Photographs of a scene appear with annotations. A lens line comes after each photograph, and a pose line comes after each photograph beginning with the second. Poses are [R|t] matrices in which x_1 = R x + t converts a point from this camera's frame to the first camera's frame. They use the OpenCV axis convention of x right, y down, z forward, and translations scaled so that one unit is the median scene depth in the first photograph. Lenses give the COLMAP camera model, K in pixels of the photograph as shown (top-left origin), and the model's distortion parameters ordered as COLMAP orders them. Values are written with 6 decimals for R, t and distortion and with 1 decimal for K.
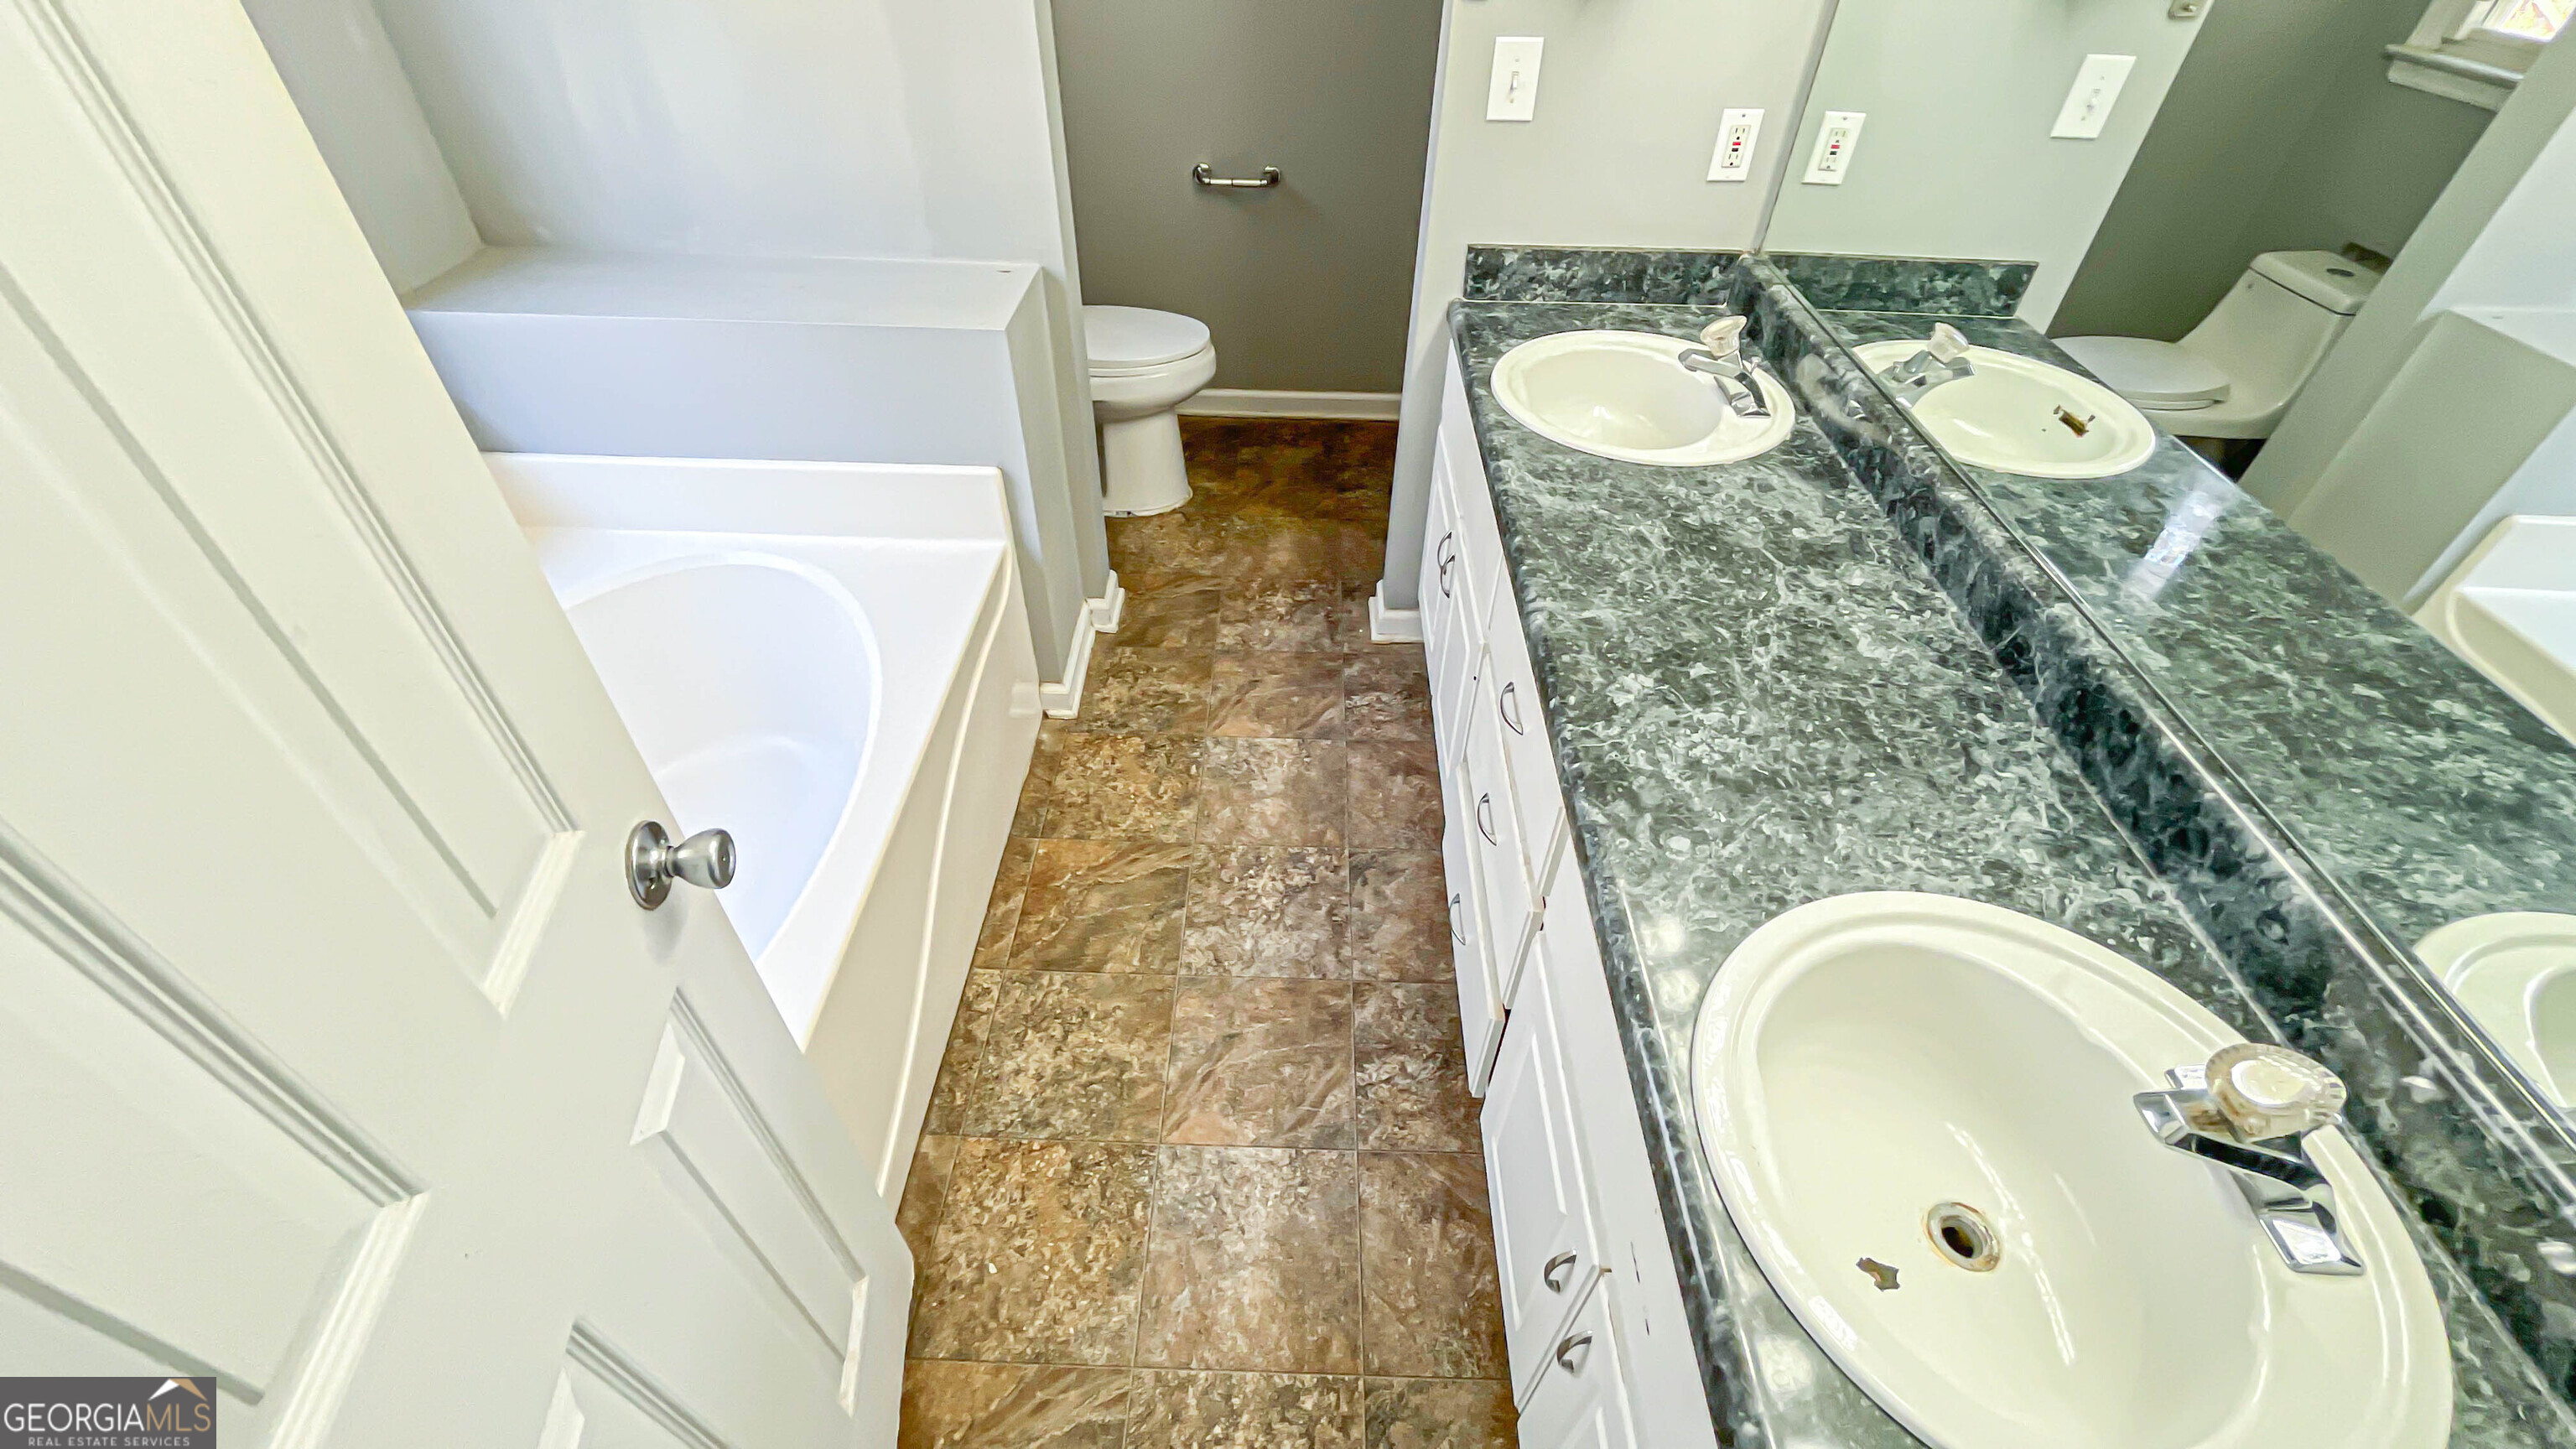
lens RADIAL K [[1045.3, 0, 1286.2], [0, 1045.3, 719.1], [0, 0, 1]] dist [-0.003057, -0.000436]
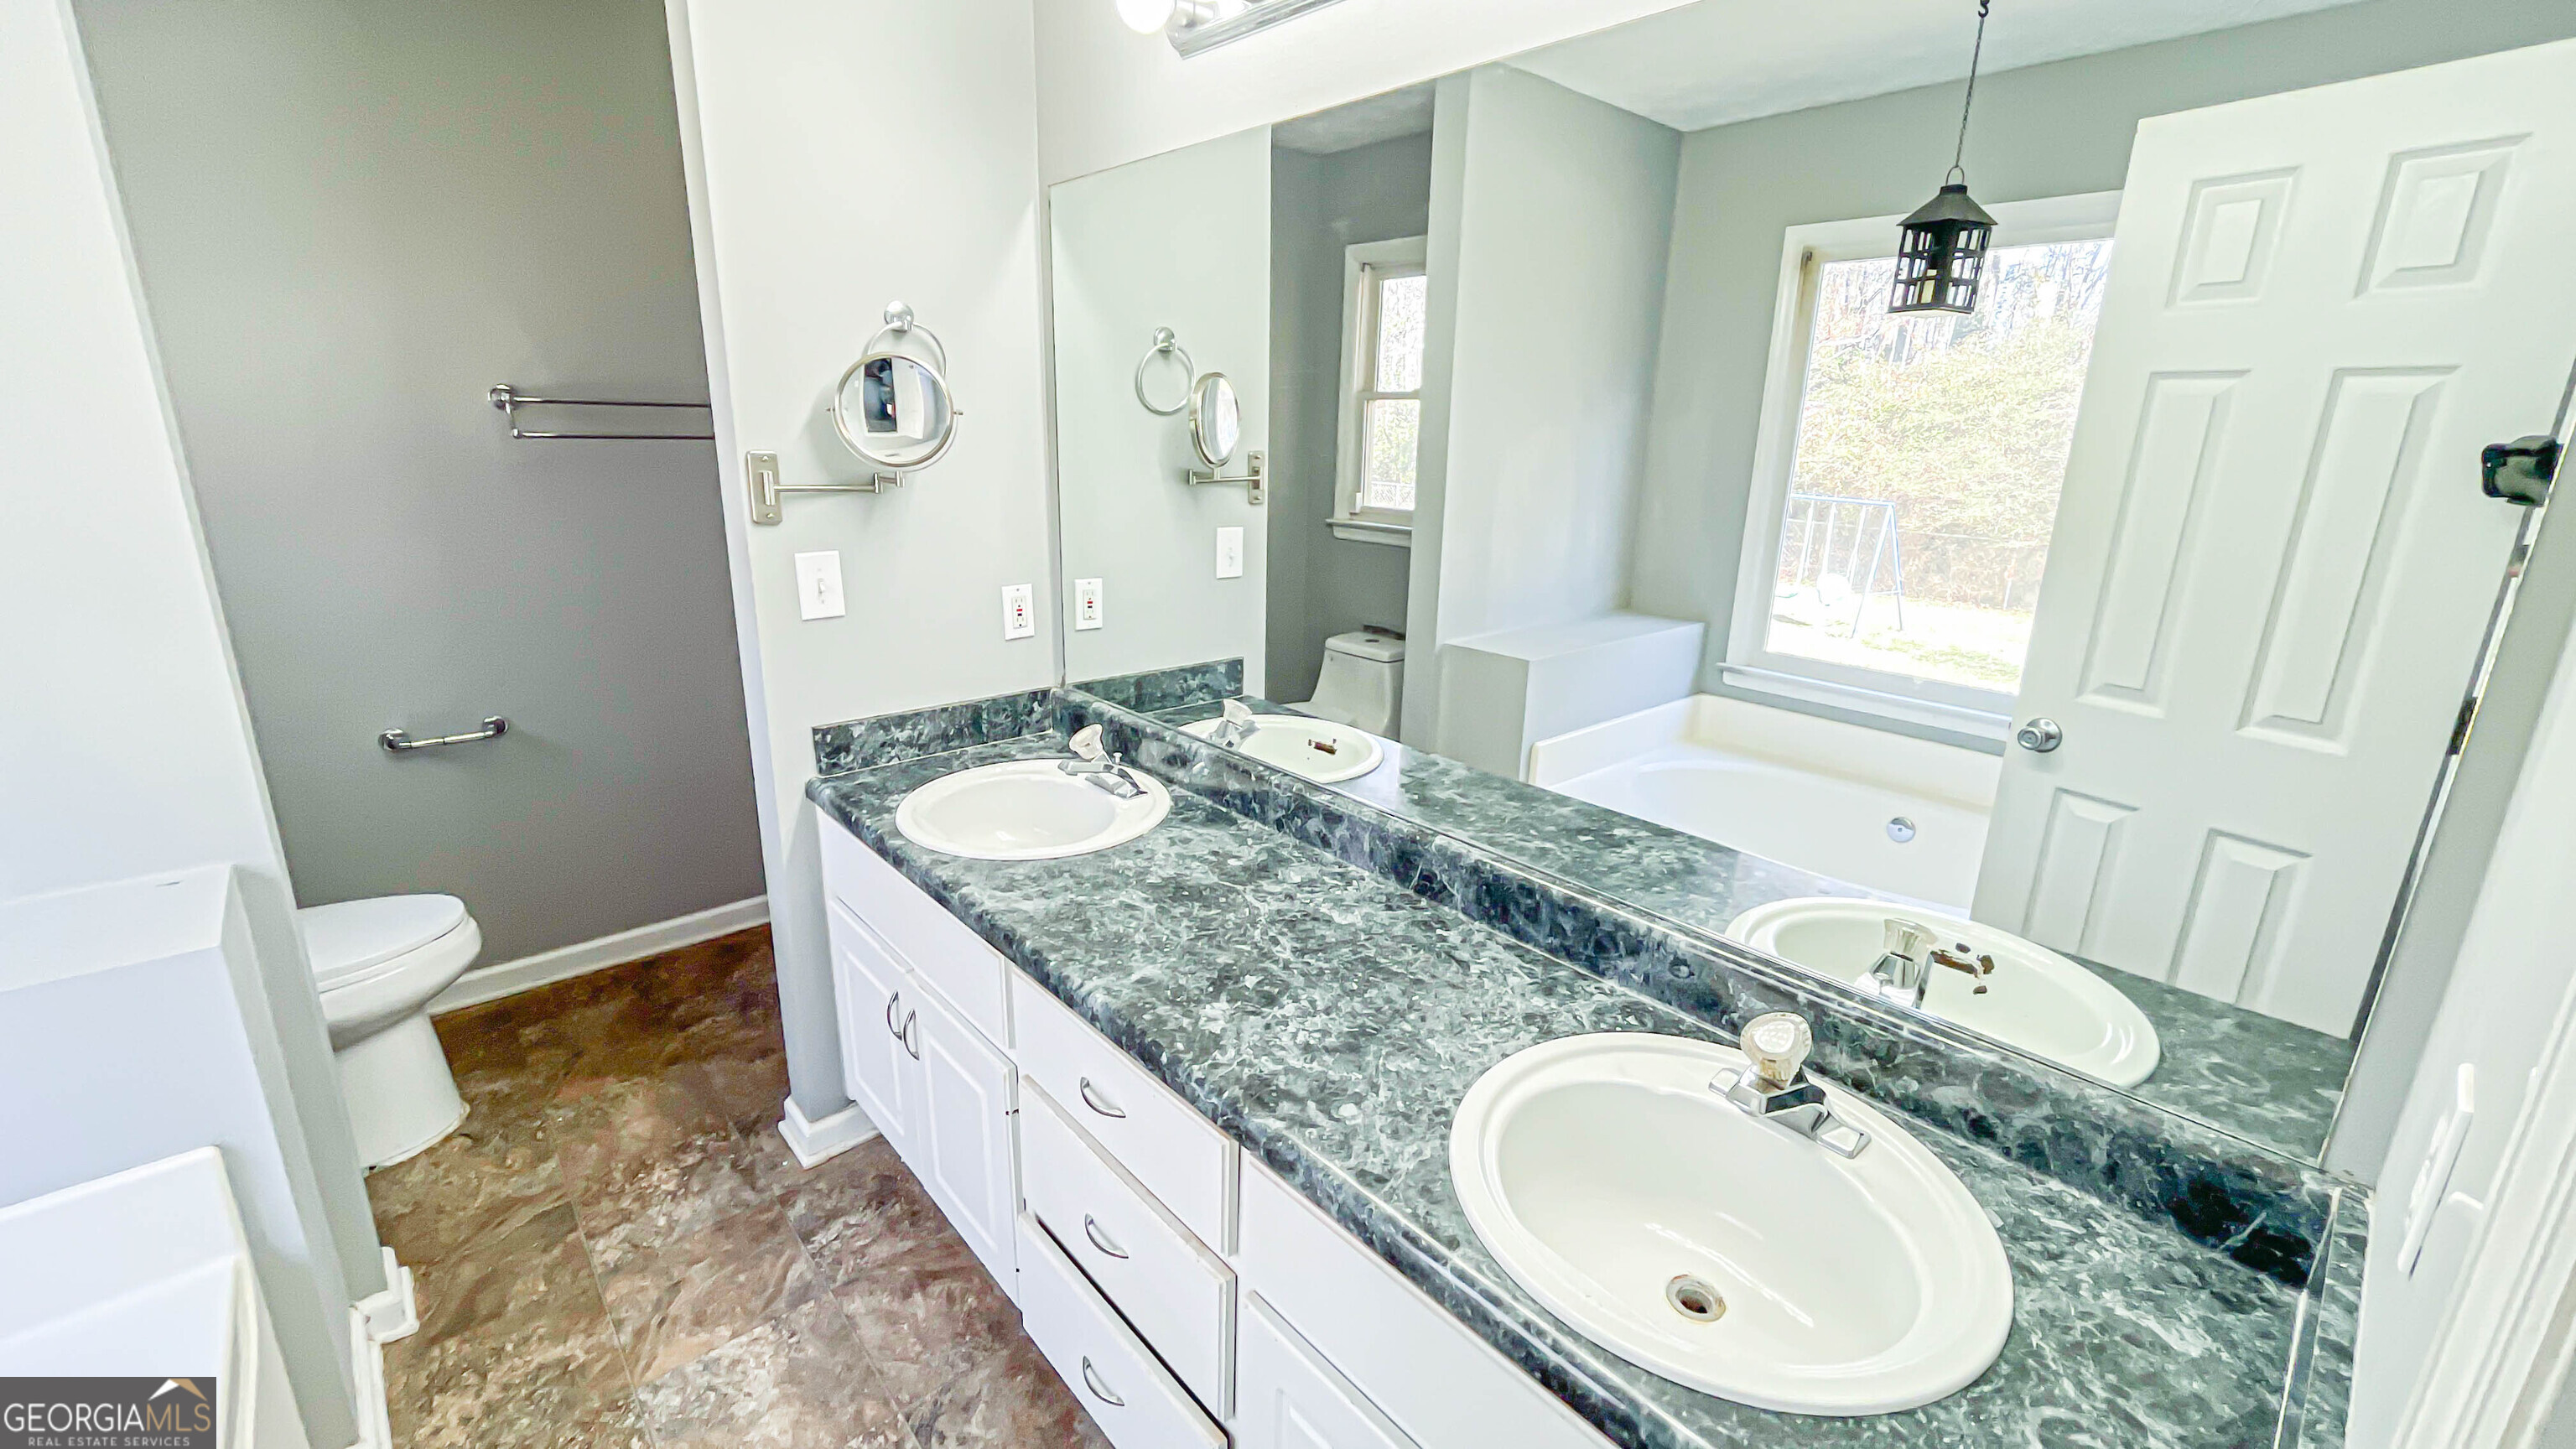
lens RADIAL K [[1045.3, 0, 1286.1], [0, 1045.3, 721.8], [0, 0, 1]] dist [-0.003057, -0.000436]
pose [[0.728986, -0.192583, 0.656880, -0.187682], [0.453728, 0.854465, -0.253024, 0.011774], [-0.512553, 0.482496, 0.710273, 0.039626]]
